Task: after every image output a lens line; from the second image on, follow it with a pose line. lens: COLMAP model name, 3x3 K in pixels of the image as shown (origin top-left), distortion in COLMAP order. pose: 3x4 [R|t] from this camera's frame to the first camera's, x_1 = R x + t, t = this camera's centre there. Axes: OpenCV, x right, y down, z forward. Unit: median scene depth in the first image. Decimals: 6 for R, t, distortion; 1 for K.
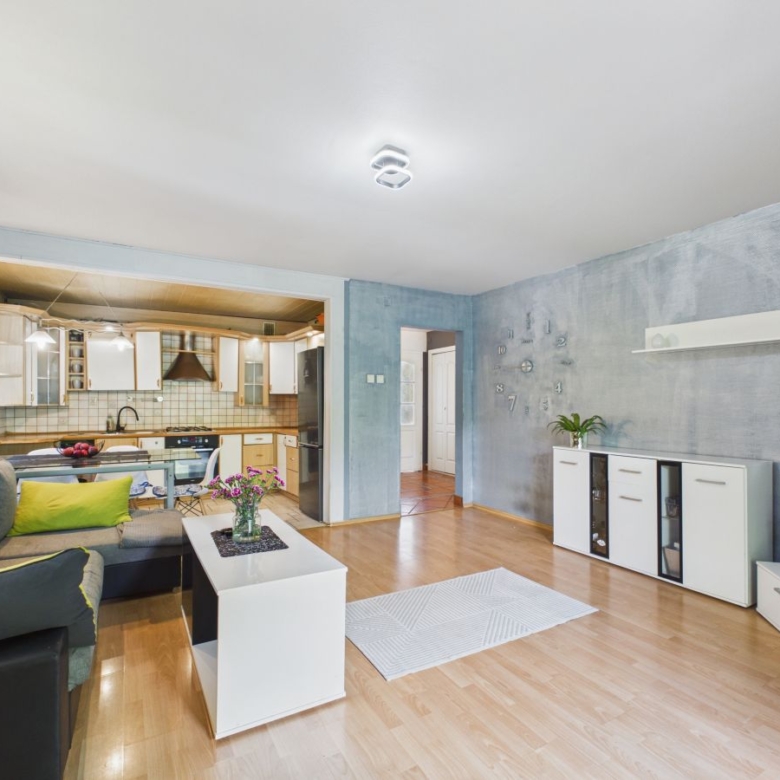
lens RADIAL K [[456.1, 0, 389.9], [0, 456.1, 404.5], [0, 0, 1]] dist [0.002275, -0.000010]
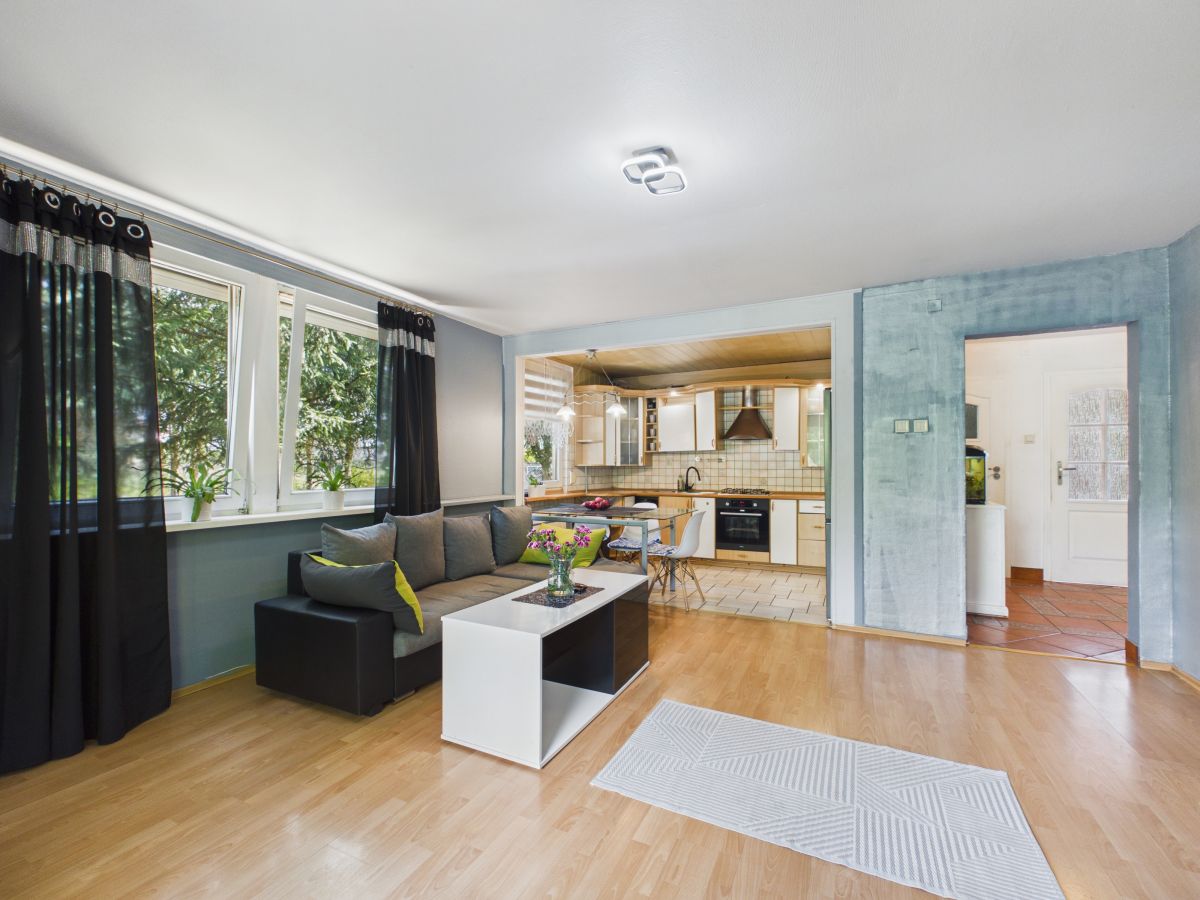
lens RADIAL K [[525.7, 0, 598.7], [0, 525.7, 463.0], [0, 0, 1]] dist [-0.000231, -0.000394]
pose [[0.557661, -0.002532, -0.830065, 0.290289], [-0.001172, 0.999992, -0.003838, 0.000935], [0.830068, 0.003113, 0.557654, 0.159899]]
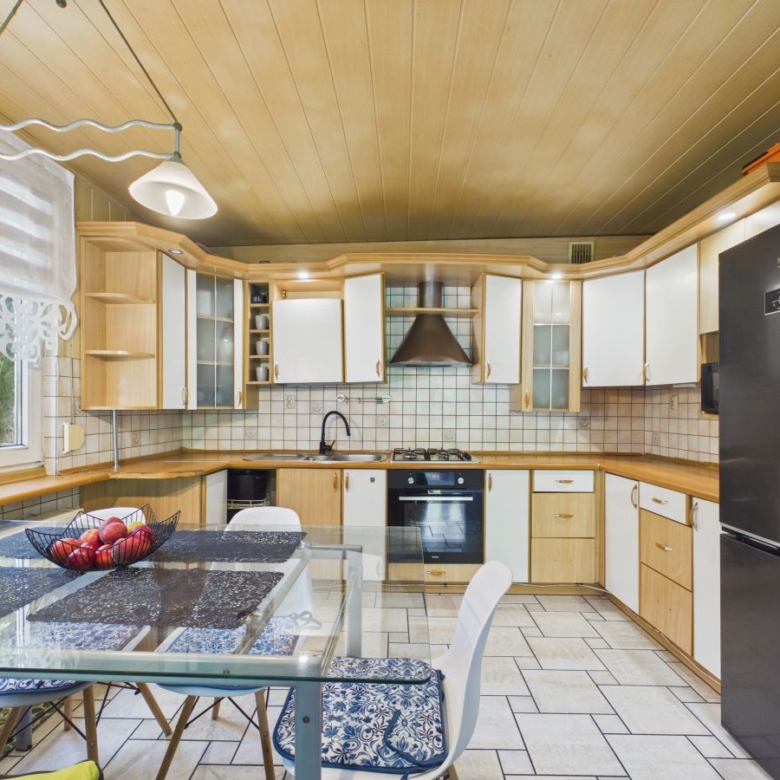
lens RADIAL K [[456.1, 0, 389.9], [0, 456.1, 404.5], [0, 0, 1]] dist [0.002275, -0.000010]
pose [[0.856805, -0.000209, -0.515640, -0.211104], [-0.003889, 0.999969, -0.006869, -0.000353], [0.515626, 0.007891, 0.856778, 0.530945]]
